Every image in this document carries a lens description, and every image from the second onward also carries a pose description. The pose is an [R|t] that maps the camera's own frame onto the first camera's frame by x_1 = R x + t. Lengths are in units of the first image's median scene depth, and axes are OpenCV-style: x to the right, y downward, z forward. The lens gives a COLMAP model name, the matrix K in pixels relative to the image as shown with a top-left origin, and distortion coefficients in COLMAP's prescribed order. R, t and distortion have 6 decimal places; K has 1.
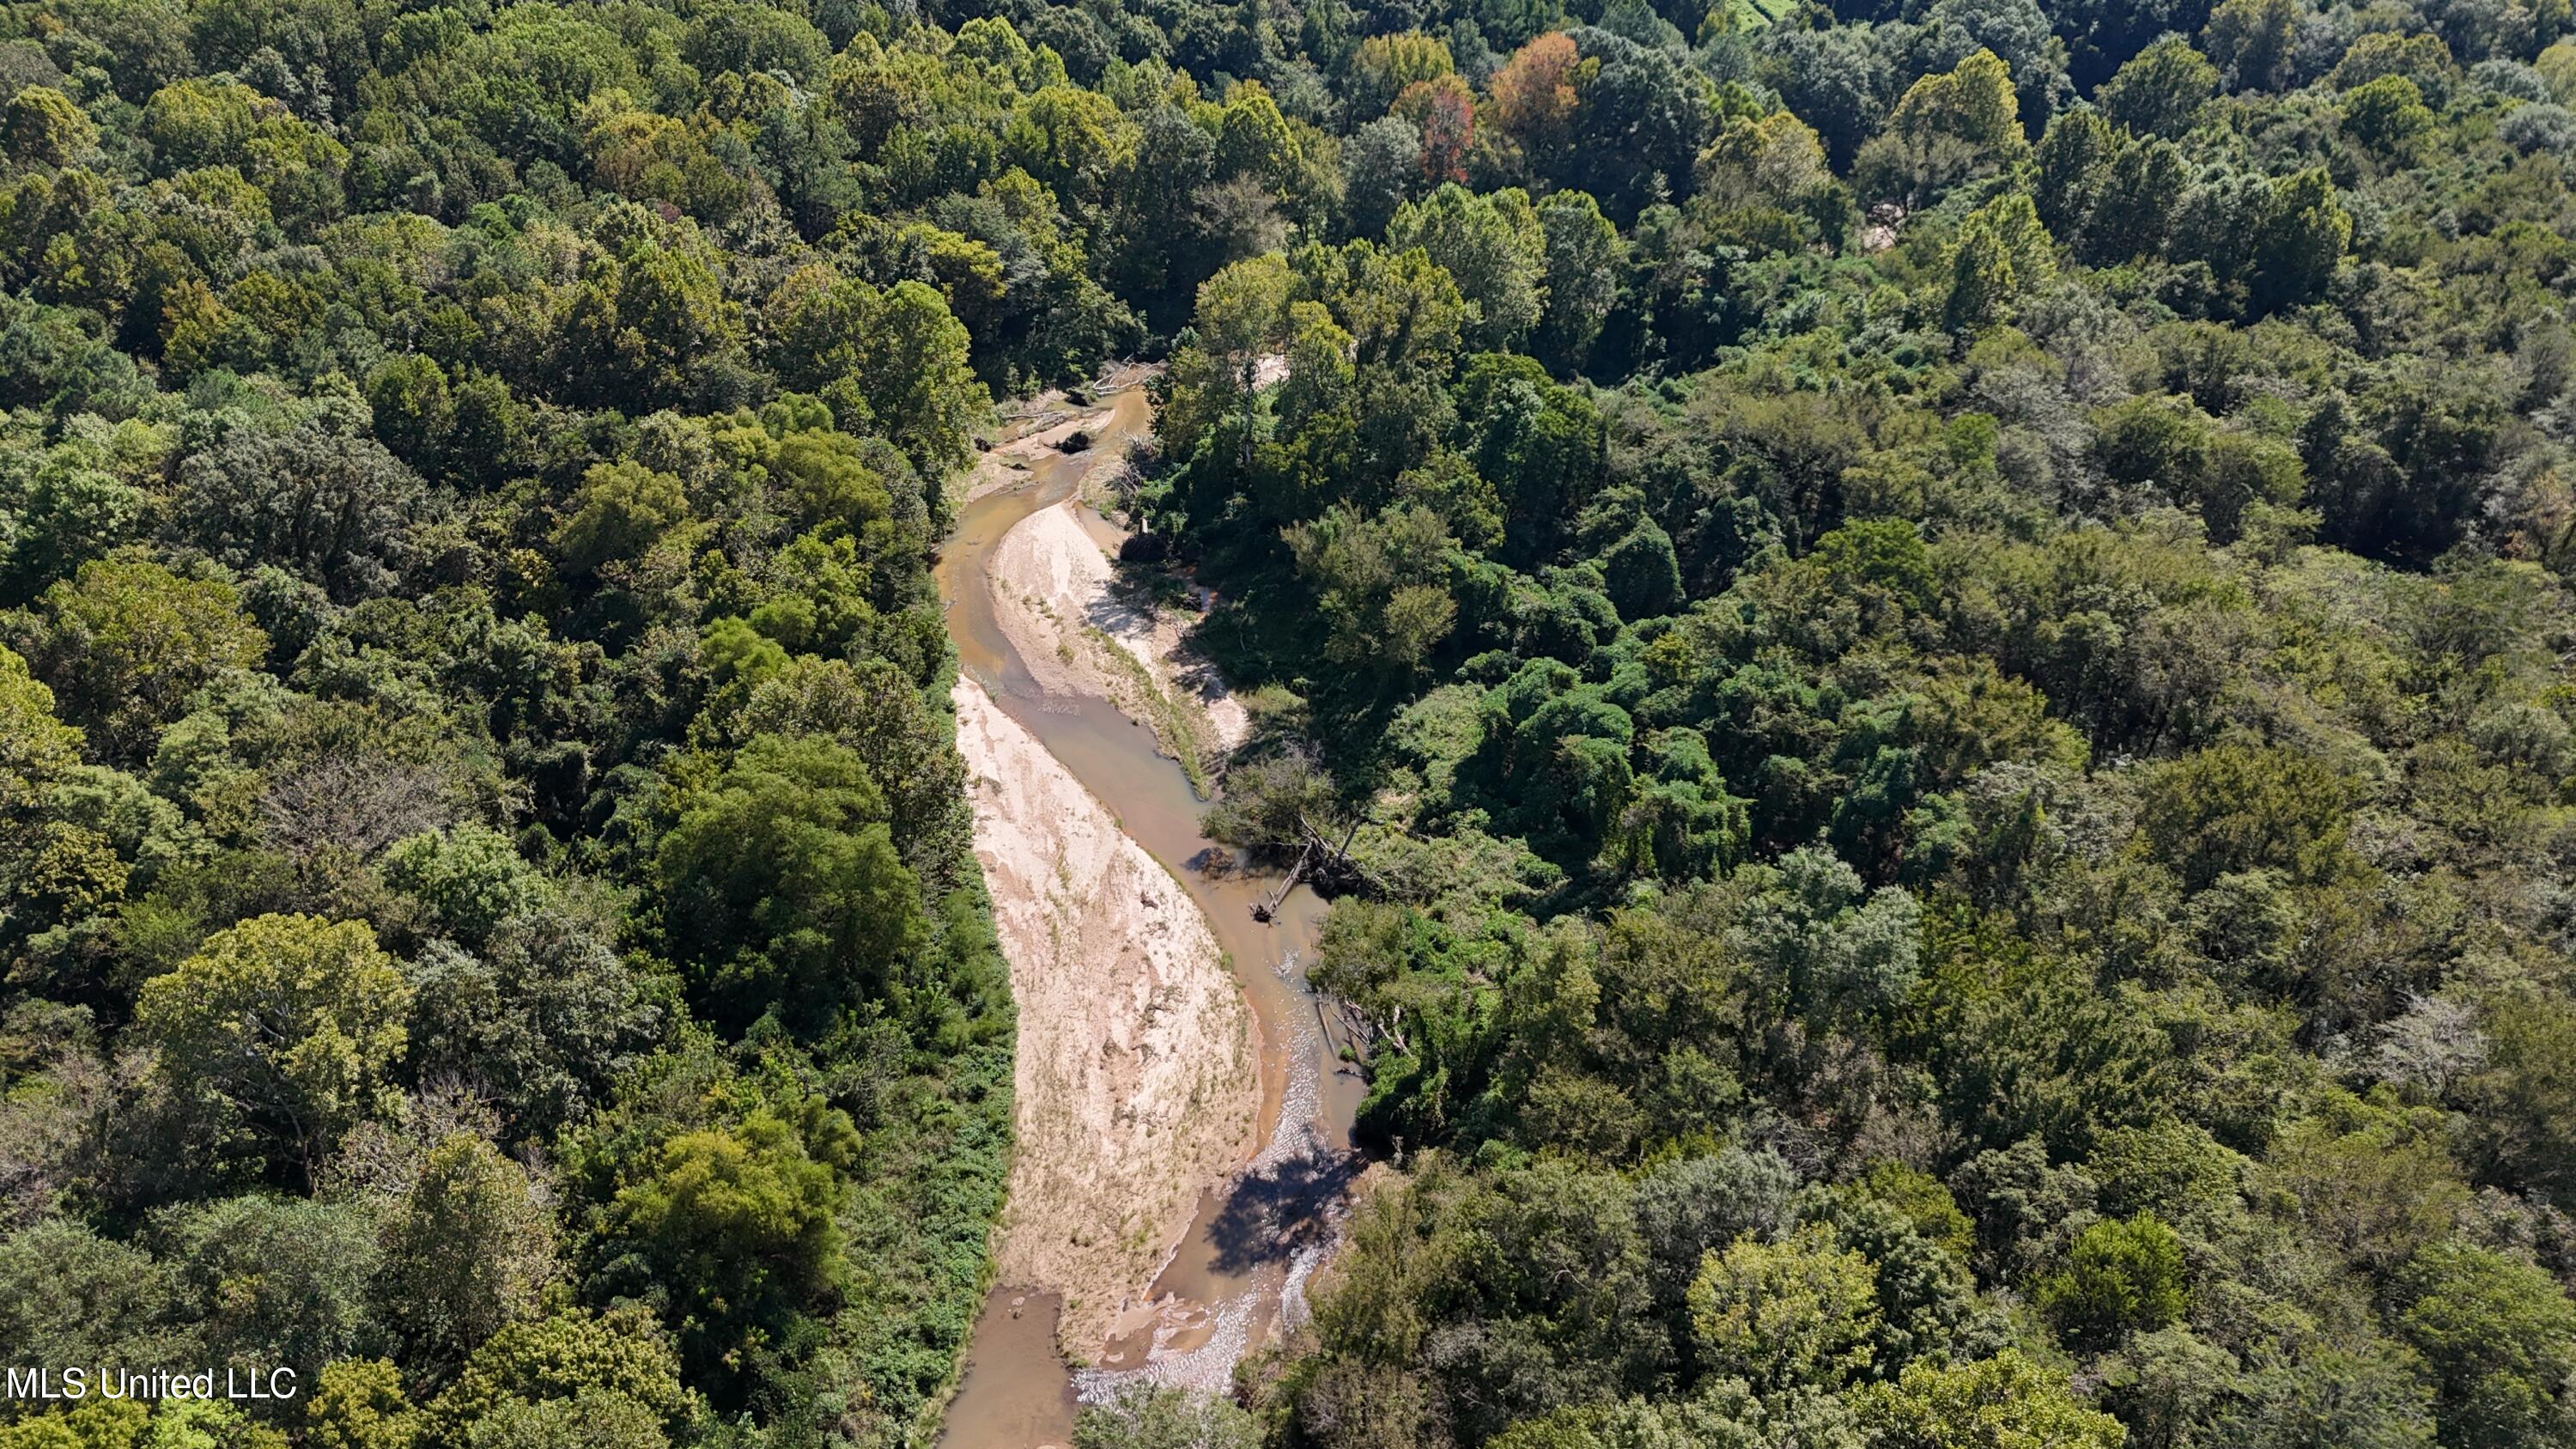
lens RADIAL K [[1869.3, 0, 1284.1], [0, 1869.3, 727.2], [0, 0, 1]] dist [0.066566, -0.063134]
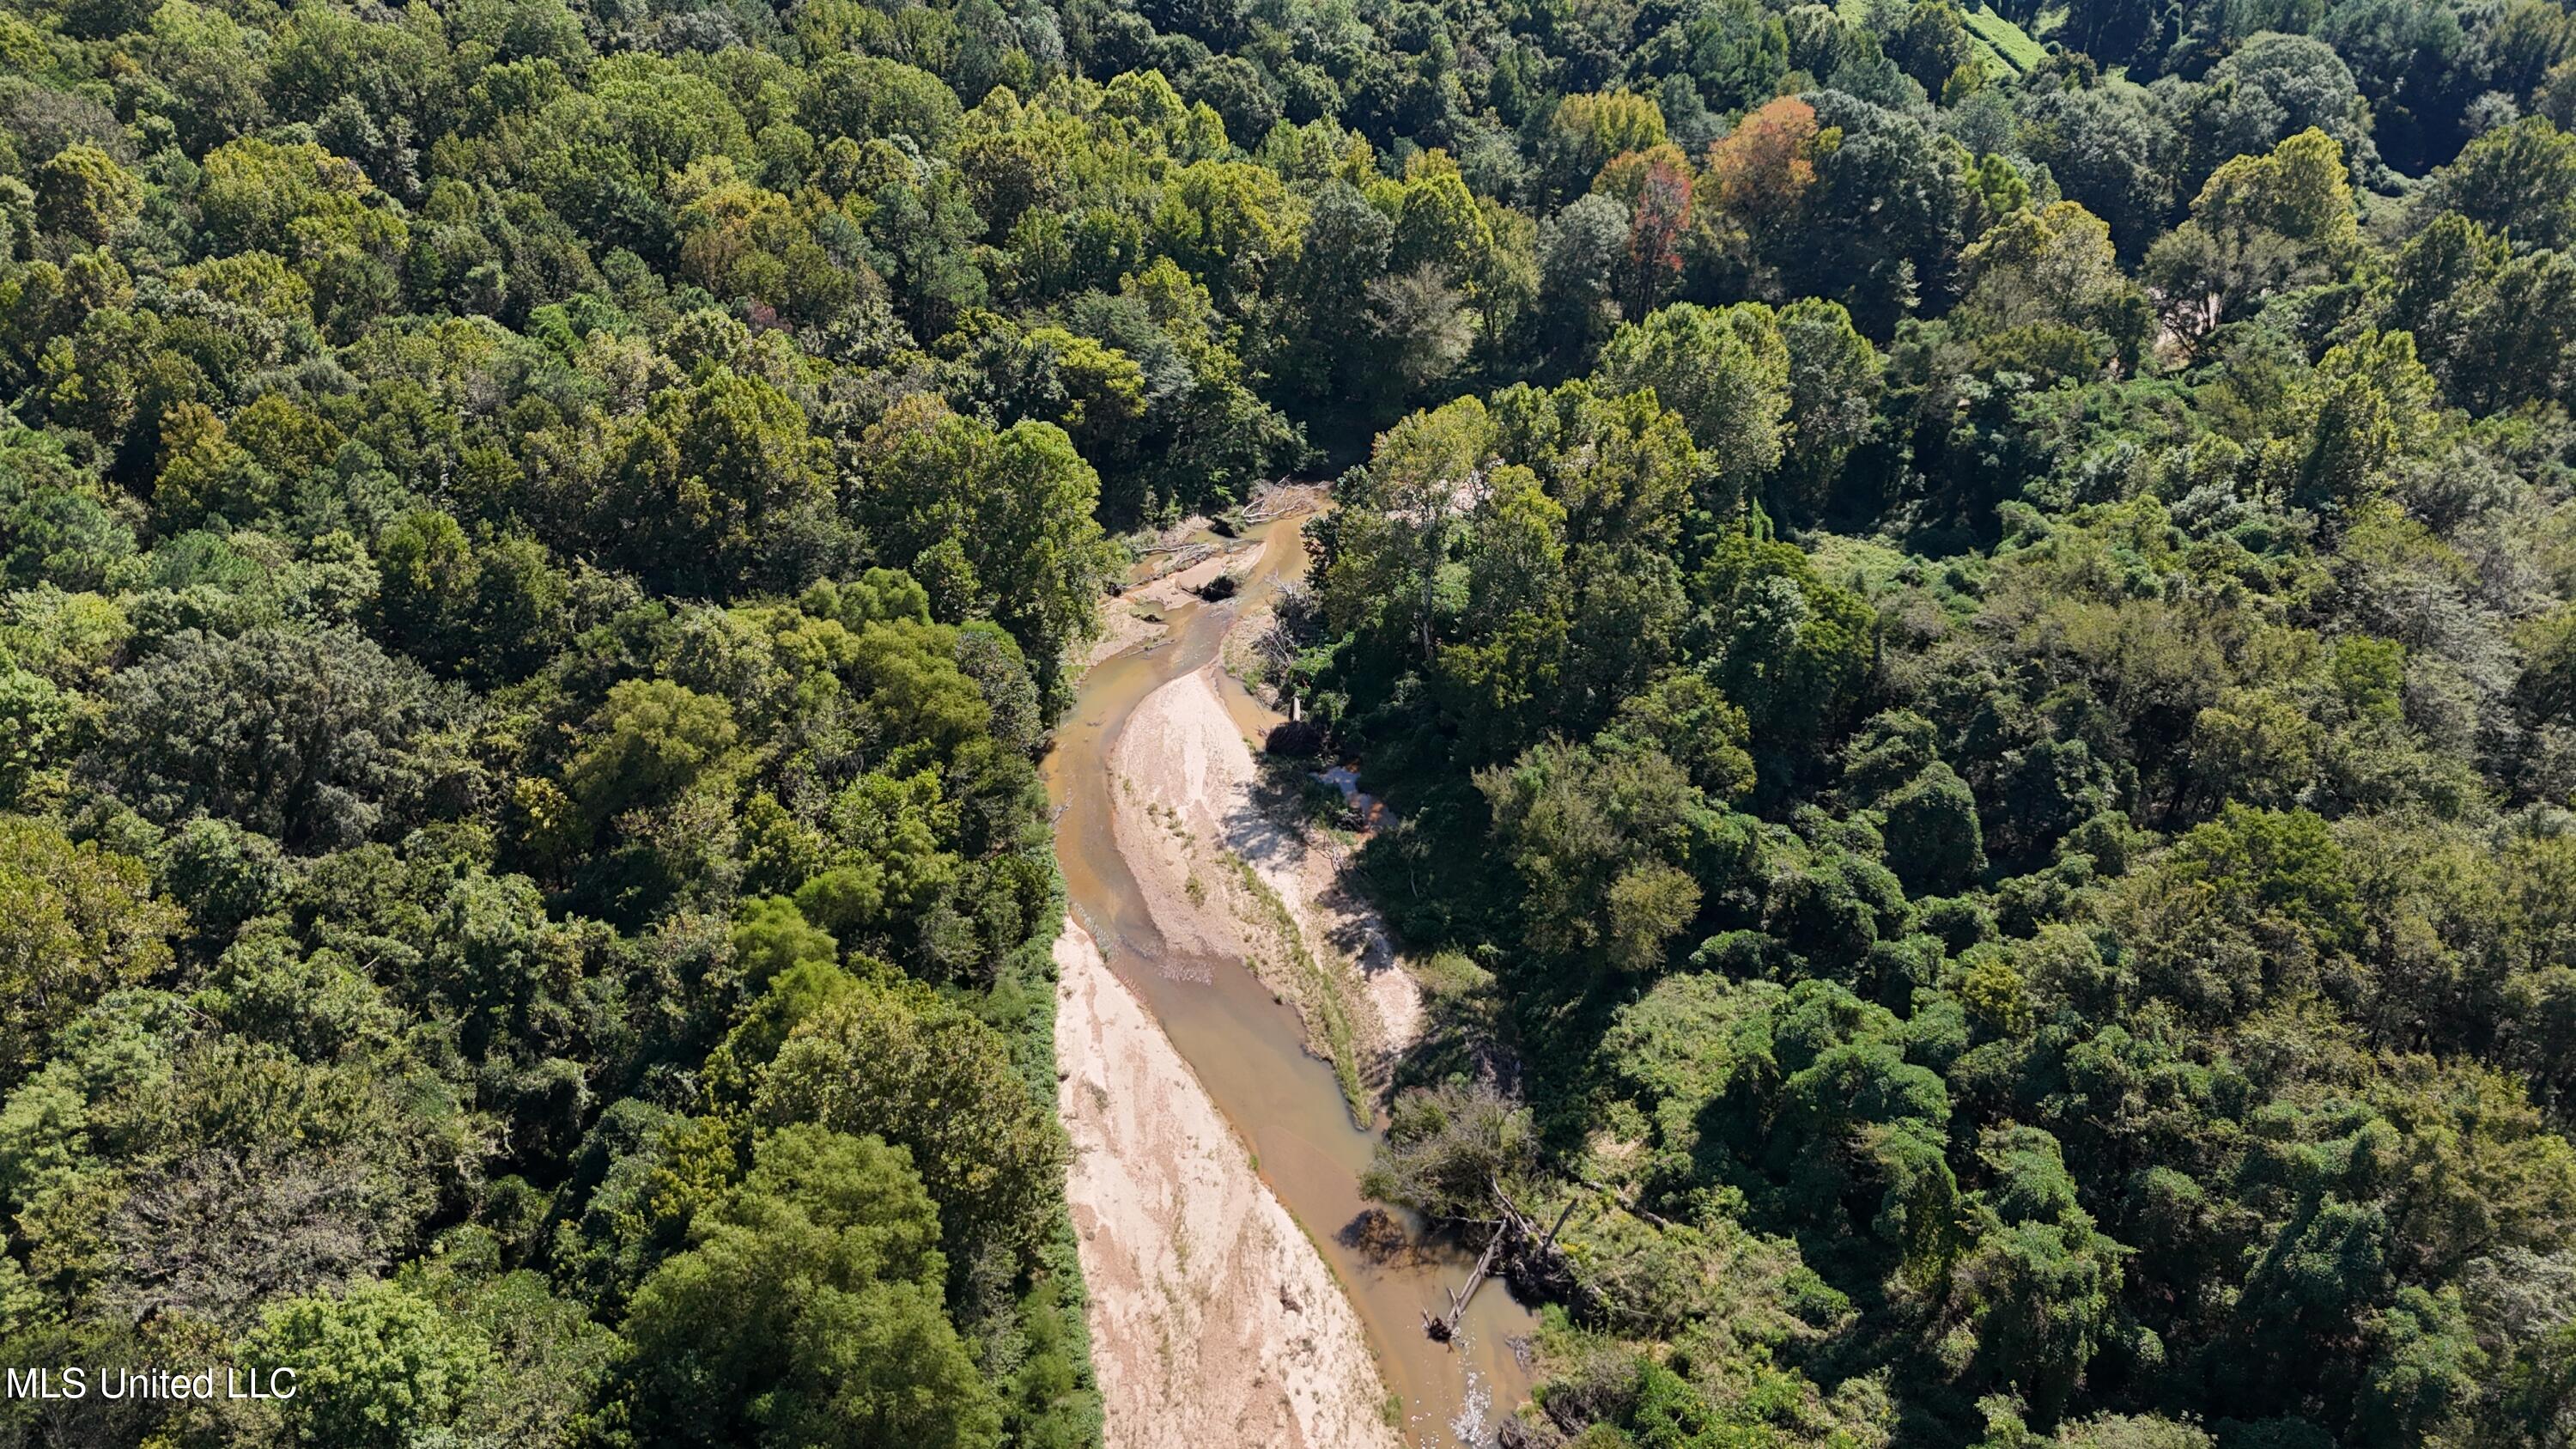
lens RADIAL K [[1869.3, 0, 1284.1], [0, 1869.3, 727.2], [0, 0, 1]] dist [0.066566, -0.063134]
pose [[0.996807, 0.040559, -0.068783, -0.025369], [-0.040463, 0.999177, 0.002783, -0.113198], [0.068839, 0.000009, 0.997628, 0.188378]]
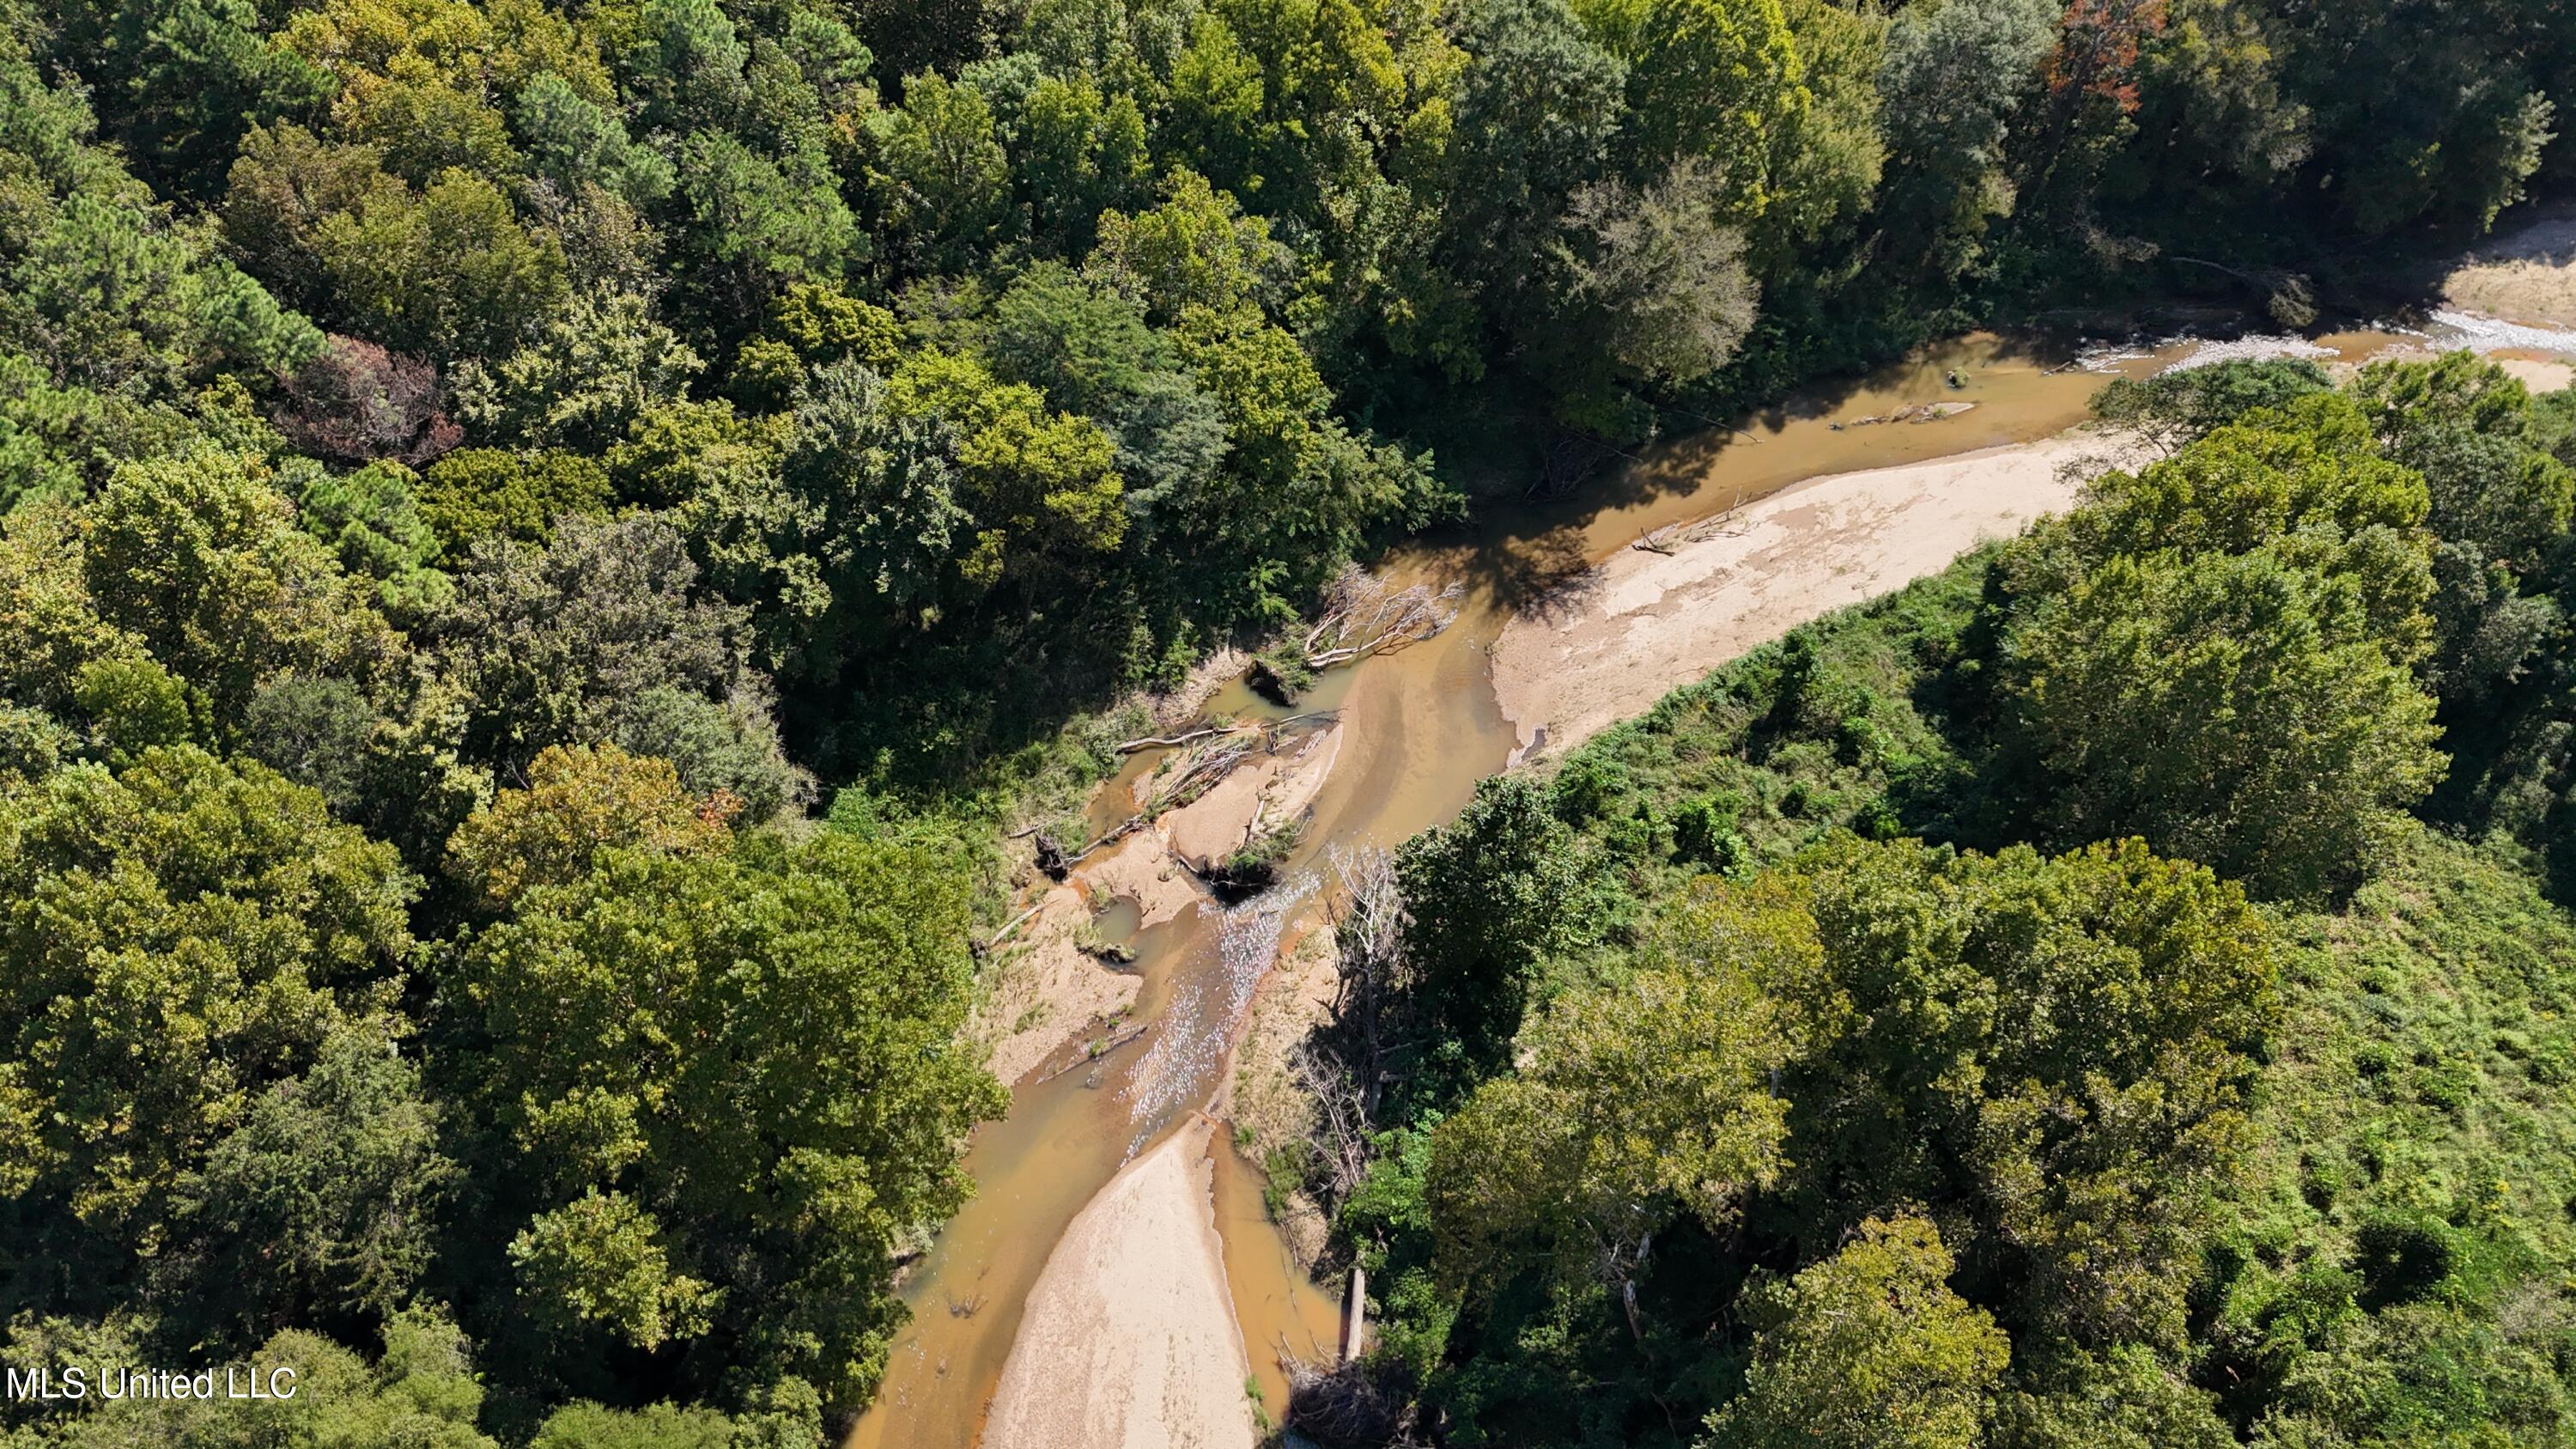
lens RADIAL K [[1869.3, 0, 1284.1], [0, 1869.3, 727.2], [0, 0, 1]] dist [0.066566, -0.063134]
pose [[0.985931, 0.130446, -0.104513, -0.070377], [-0.093064, 0.947783, 0.305036, -0.404857], [0.138846, -0.291019, 0.946589, 0.697231]]
